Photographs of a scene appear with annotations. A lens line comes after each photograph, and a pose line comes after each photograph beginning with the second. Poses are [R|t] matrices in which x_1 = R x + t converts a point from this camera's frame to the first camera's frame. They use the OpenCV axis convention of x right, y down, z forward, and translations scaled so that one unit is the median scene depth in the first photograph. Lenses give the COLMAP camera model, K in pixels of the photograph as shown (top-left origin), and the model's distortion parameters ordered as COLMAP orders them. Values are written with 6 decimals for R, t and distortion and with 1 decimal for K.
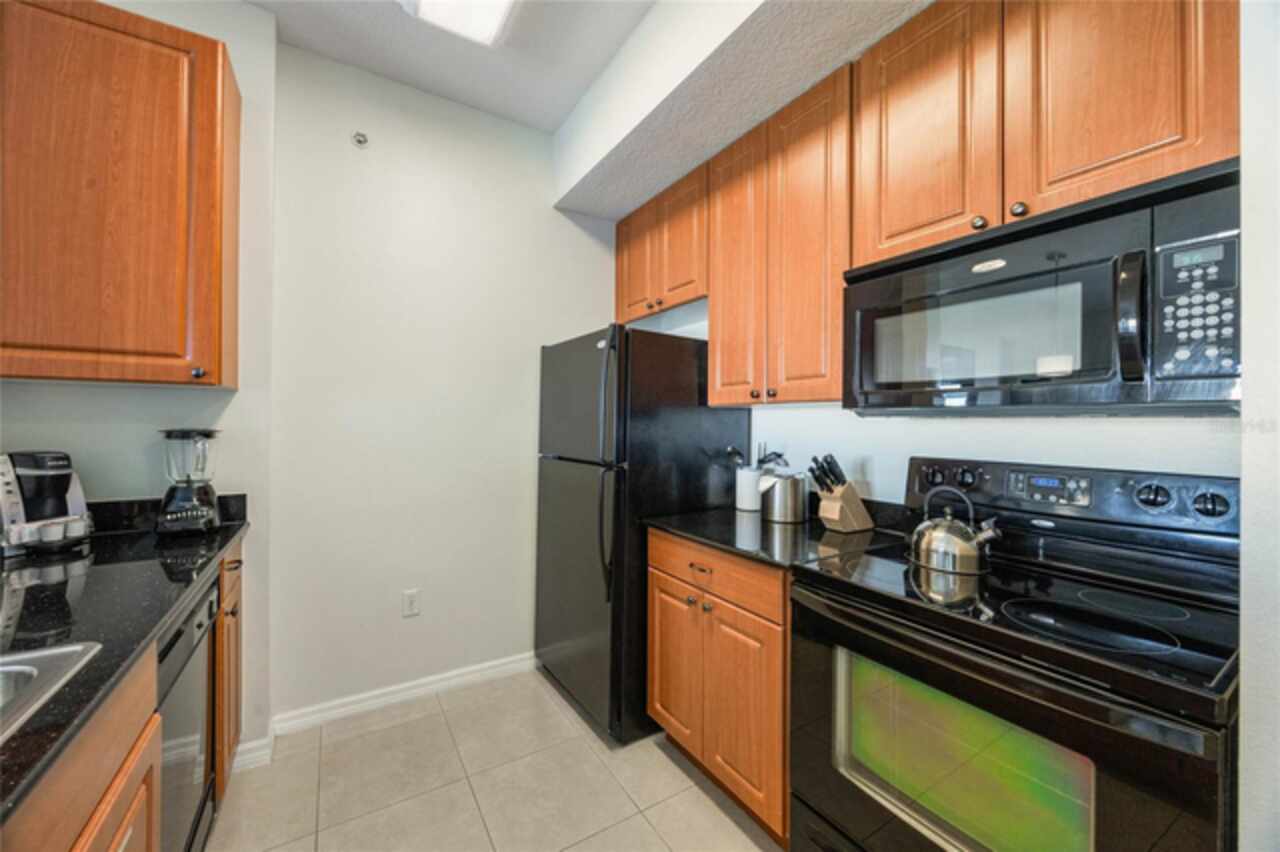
lens RADIAL K [[485.9, 0, 643.6], [0, 485.9, 423.9], [0, 0, 1]] dist [-0.002106, -0.000159]
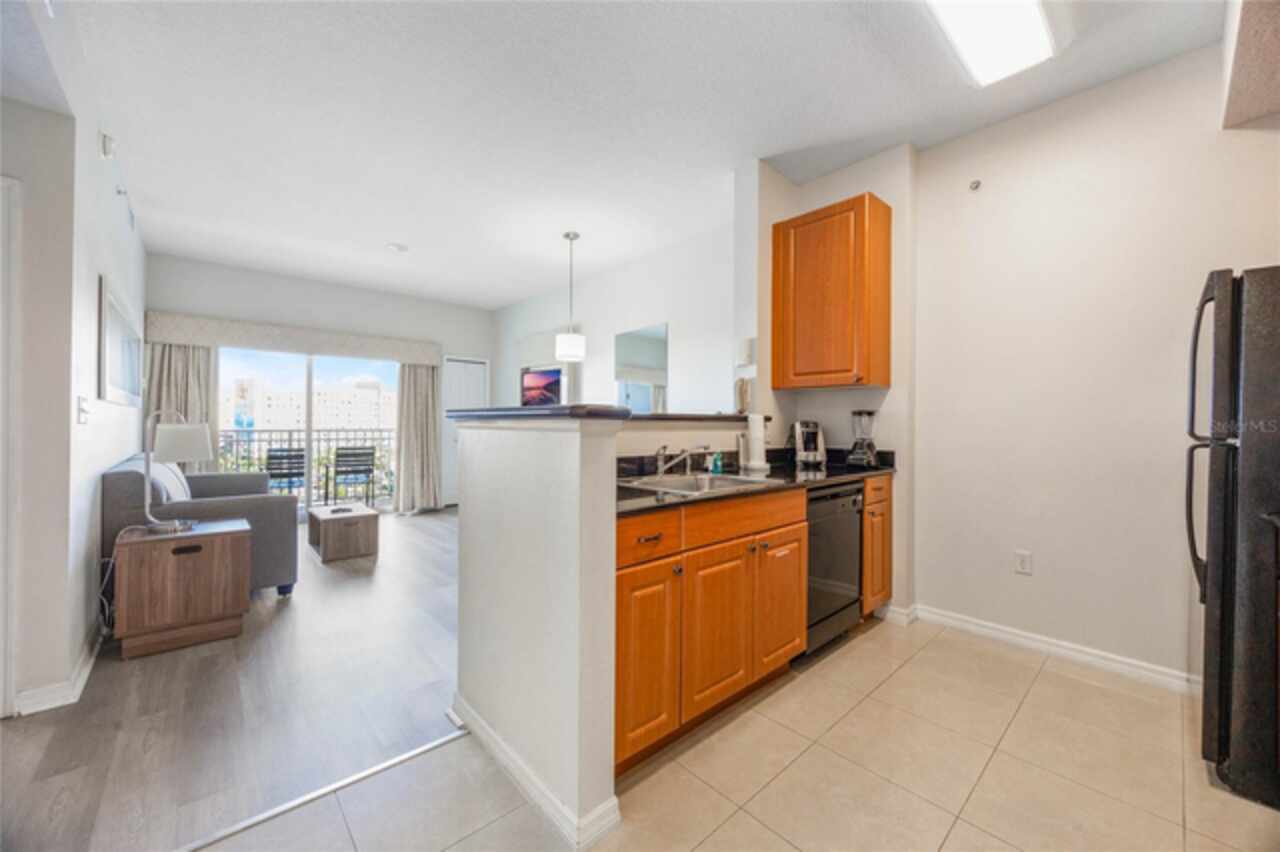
lens RADIAL K [[492.4, 0, 640.0], [0, 492.4, 426.0], [0, 0, 1]] dist [-0.003499, -0.000370]
pose [[0.179787, -0.003625, -0.983699, 0.670136], [-0.004243, 0.999981, -0.004460, 0.075759], [0.983696, 0.004975, 0.179768, -0.132929]]
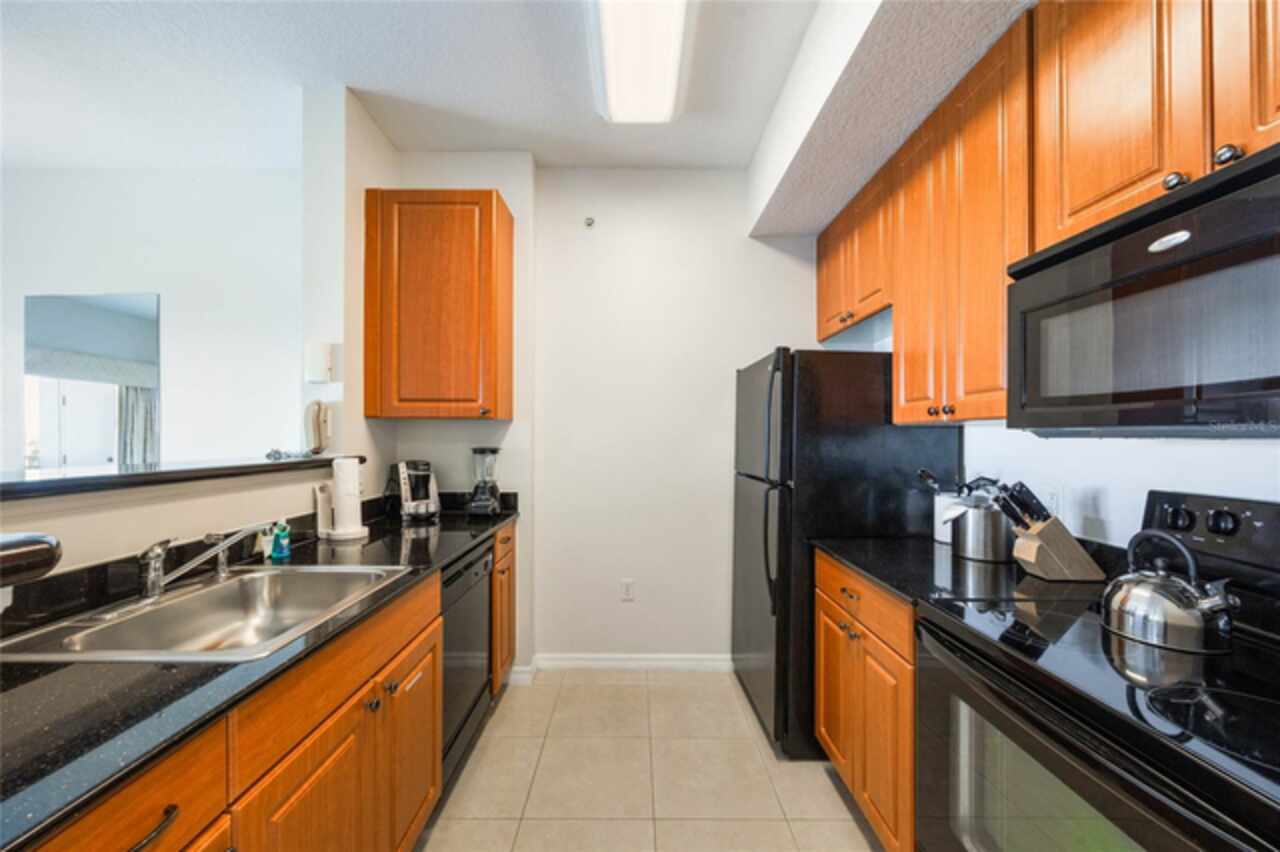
lens RADIAL K [[497.2, 0, 638.2], [0, 497.2, 437.1], [0, 0, 1]] dist [-0.001373, -0.000169]
pose [[0.848009, -0.005224, -0.529956, 0.279560], [0.003338, 0.999984, -0.004516, -0.012320], [0.529972, 0.002061, 0.848013, -0.062555]]
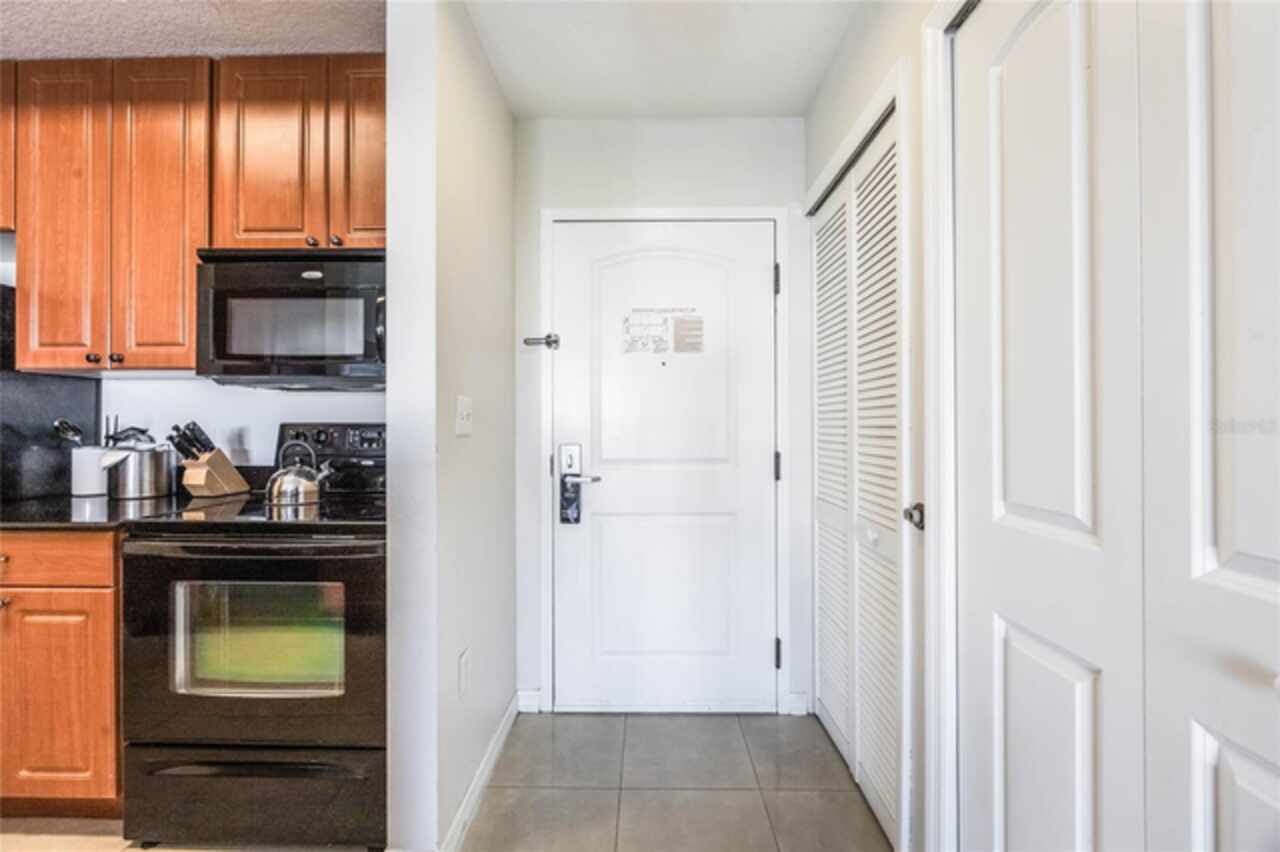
lens RADIAL K [[492.4, 0, 640.0], [0, 492.4, 426.0], [0, 0, 1]] dist [-0.003499, -0.000370]
pose [[0.553094, -0.003994, 0.833110, 0.038884], [0.002640, 0.999992, 0.003042, 0.070295], [-0.833115, 0.000517, 0.553100, -0.370968]]
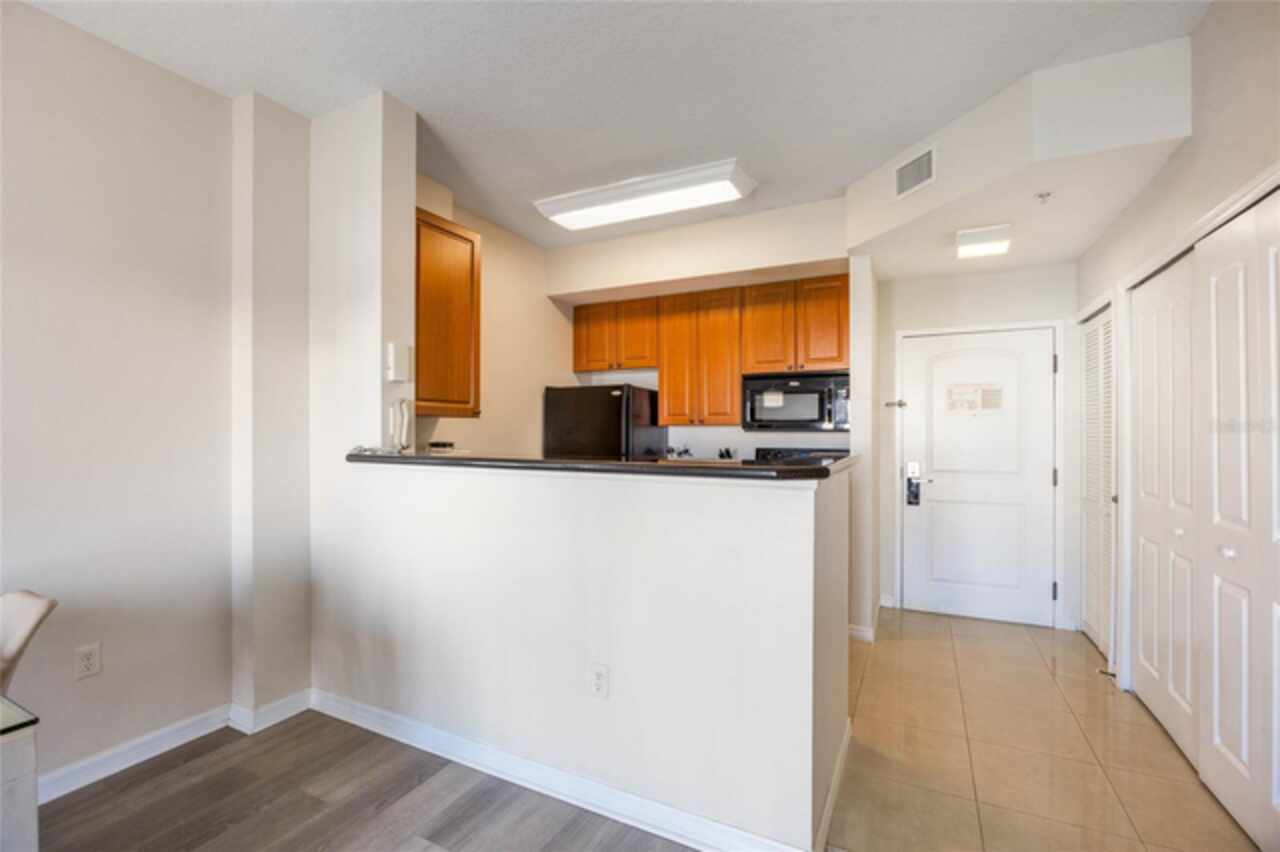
lens RADIAL K [[577.2, 0, 617.0], [0, 577.2, 435.8], [0, 0, 1]] dist [-0.000658, -0.000091]
pose [[0.869687, -0.010917, 0.493483, -1.414469], [0.006677, 0.999924, 0.010354, -0.027183], [-0.493559, -0.005710, 0.869694, -1.113575]]
